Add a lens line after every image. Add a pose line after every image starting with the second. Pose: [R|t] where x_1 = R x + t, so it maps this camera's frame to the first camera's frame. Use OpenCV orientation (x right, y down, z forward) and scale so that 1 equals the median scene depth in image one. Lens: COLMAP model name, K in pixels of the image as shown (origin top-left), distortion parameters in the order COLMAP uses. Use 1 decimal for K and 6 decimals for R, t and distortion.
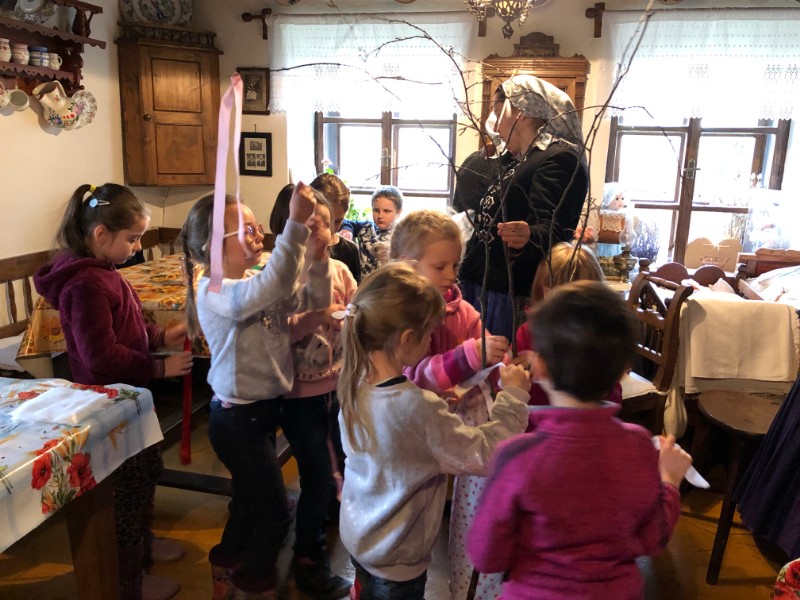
lens RADIAL K [[640.6, 0, 400.0], [0, 640.6, 300.0], [0, 0, 1]] dist [-0.018900, 0.013987]
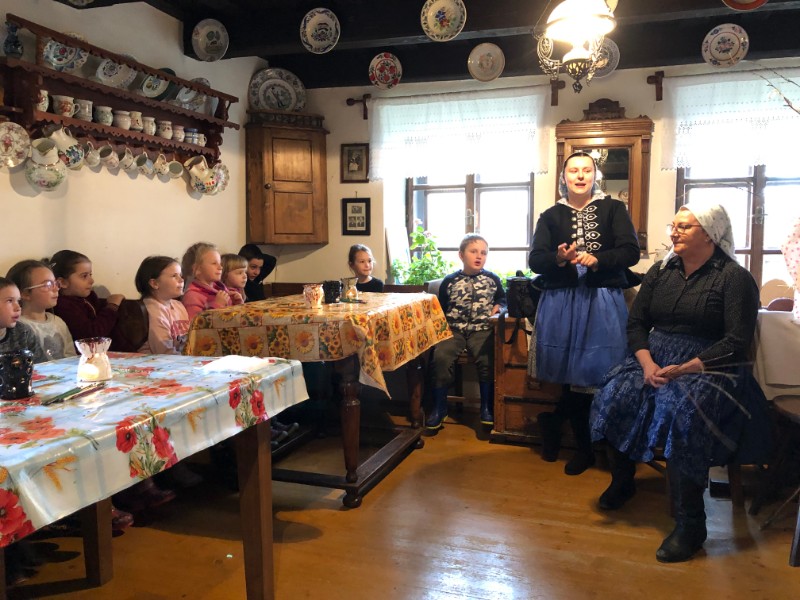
lens RADIAL K [[636.4, 0, 400.0], [0, 636.4, 300.0], [0, 0, 1]] dist [-0.010322, -0.011667]
pose [[0.992927, -0.021904, -0.116691, -0.020177], [0.005561, 0.990335, -0.138581, 0.086581], [0.118599, 0.136952, 0.983452, -0.100171]]
